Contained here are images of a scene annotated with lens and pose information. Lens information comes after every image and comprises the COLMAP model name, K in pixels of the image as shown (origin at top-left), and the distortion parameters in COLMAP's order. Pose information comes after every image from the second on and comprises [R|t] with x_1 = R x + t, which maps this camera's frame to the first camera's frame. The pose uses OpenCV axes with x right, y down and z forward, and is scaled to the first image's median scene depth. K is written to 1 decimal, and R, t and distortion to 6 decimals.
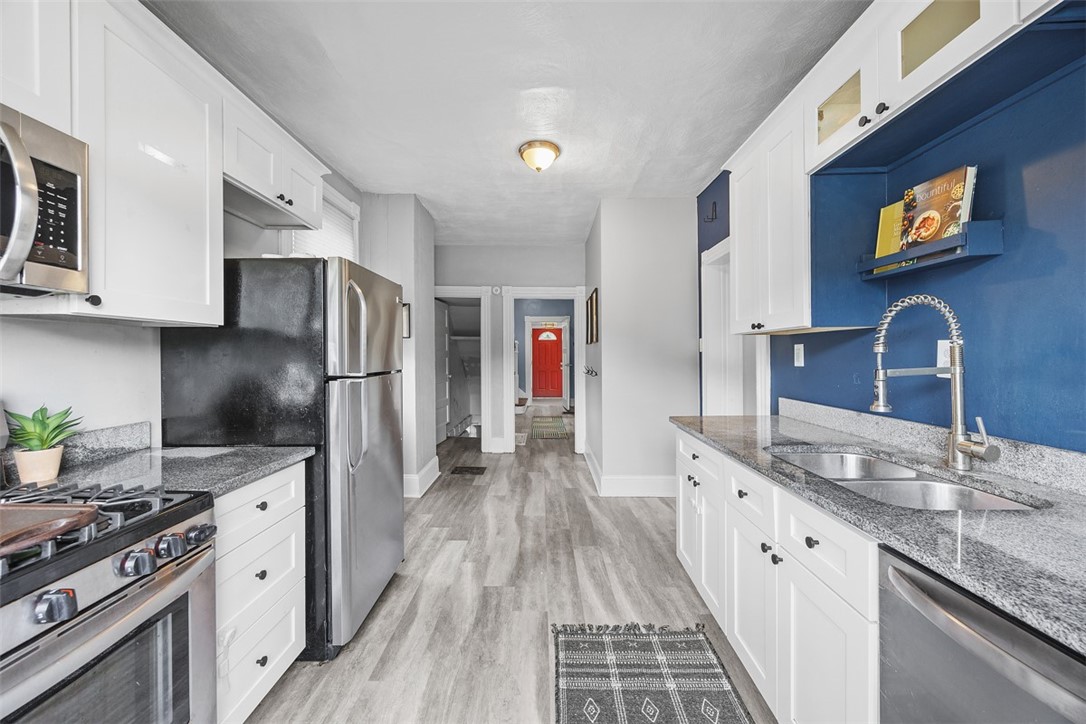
lens RADIAL K [[418.3, 0, 538.7], [0, 418.3, 356.7], [0, 0, 1]] dist [-0.003104, 0.000193]
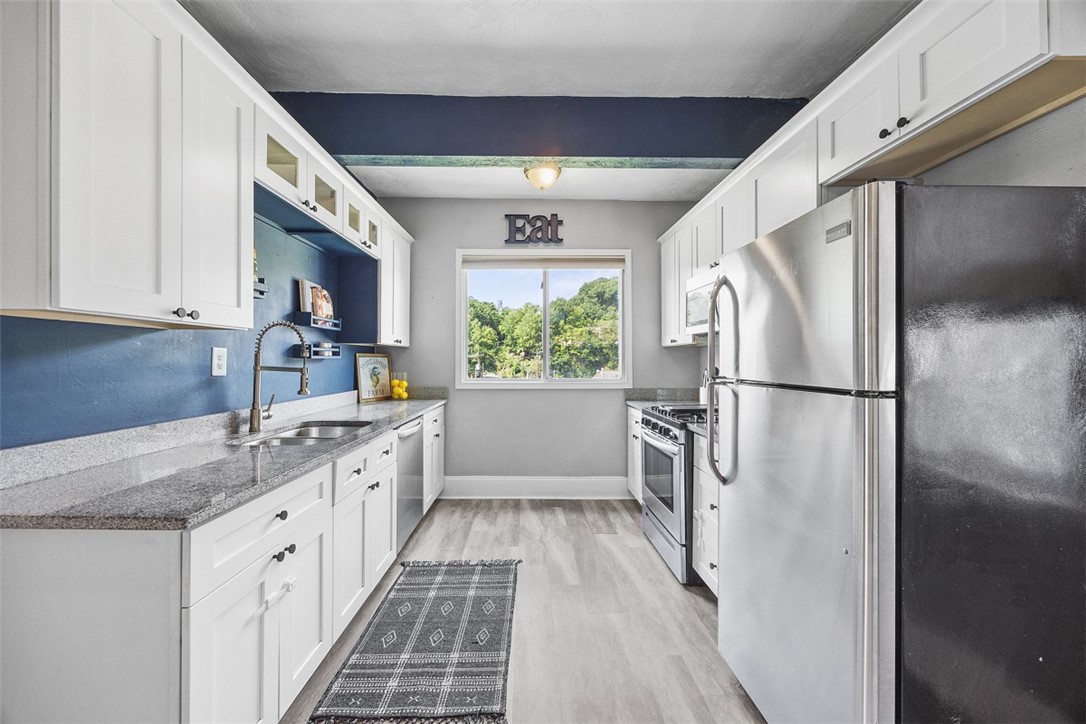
lens RADIAL K [[415.2, 0, 539.5], [0, 415.2, 363.1], [0, 0, 1]] dist [-0.002112, -0.000045]
pose [[-0.998950, 0.003444, -0.045676, 0.007161], [0.003149, 0.999974, 0.006509, 0.003379], [0.045697, 0.006358, -0.998935, 1.933454]]
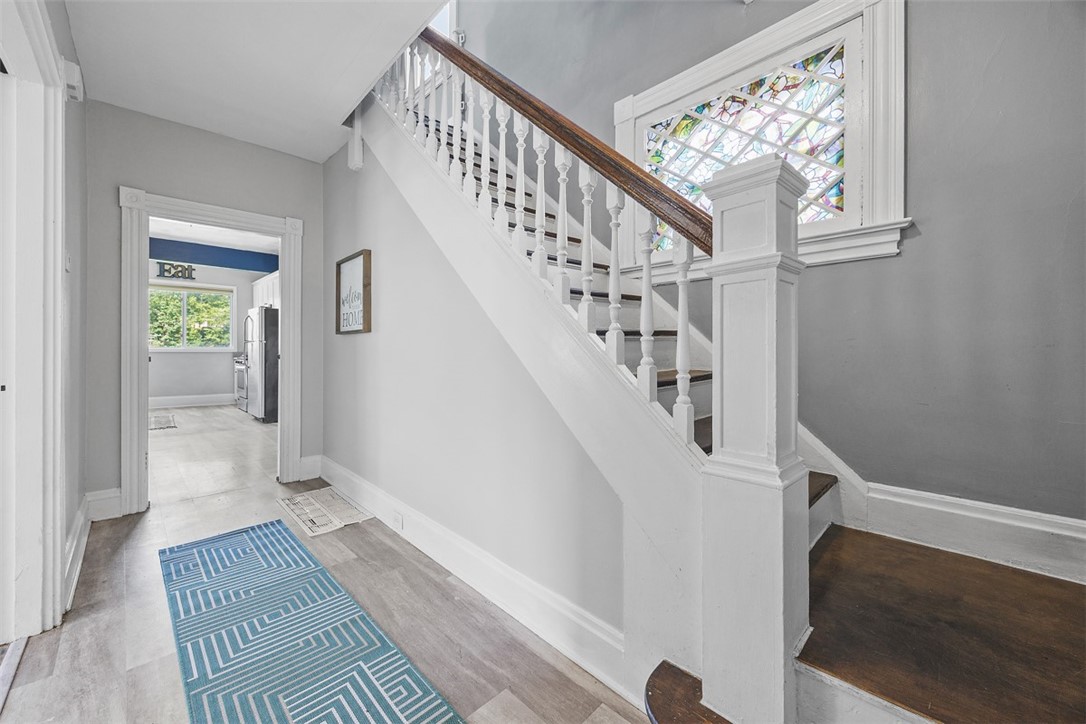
lens RADIAL K [[418.3, 0, 538.7], [0, 418.3, 356.7], [0, 0, 1]] dist [-0.003104, 0.000193]
pose [[-0.702419, 0.006006, -0.711739, 0.372698], [-0.007616, 0.999844, 0.015953, 0.104323], [0.711723, 0.016627, -0.702263, 5.399789]]
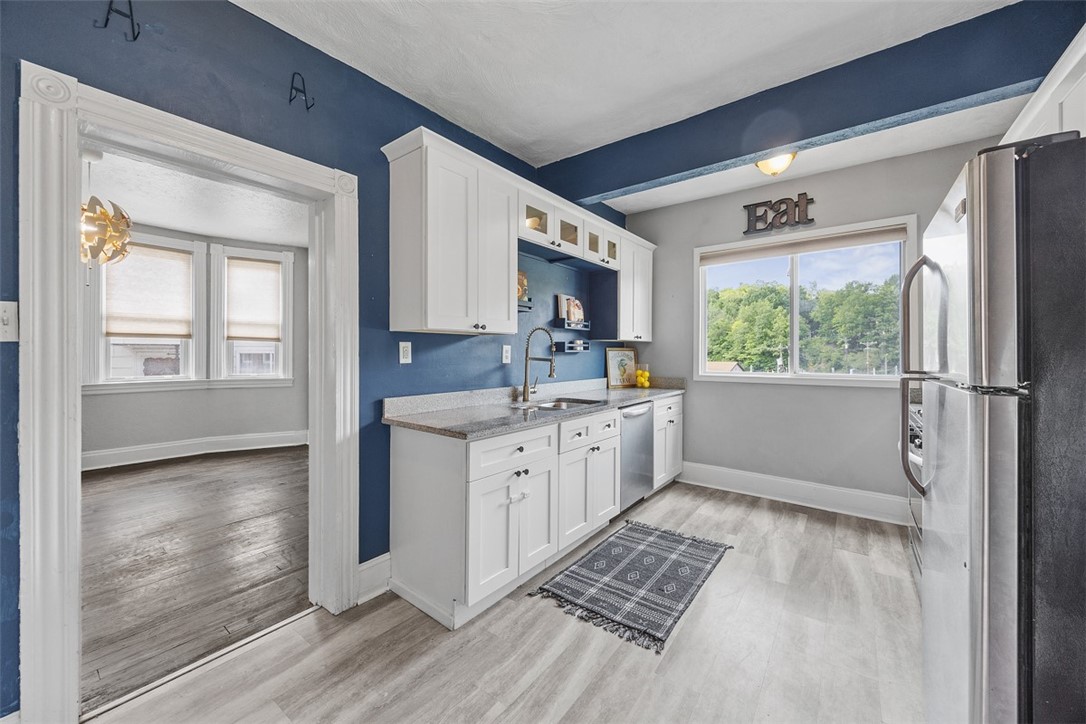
lens RADIAL K [[418.3, 0, 538.7], [0, 418.3, 356.7], [0, 0, 1]] dist [-0.003104, 0.000193]
pose [[-0.806690, -0.000366, 0.590975, -0.323458], [0.003035, 0.999984, 0.004762, 0.005671], [-0.590967, 0.005635, -0.806676, 2.116421]]
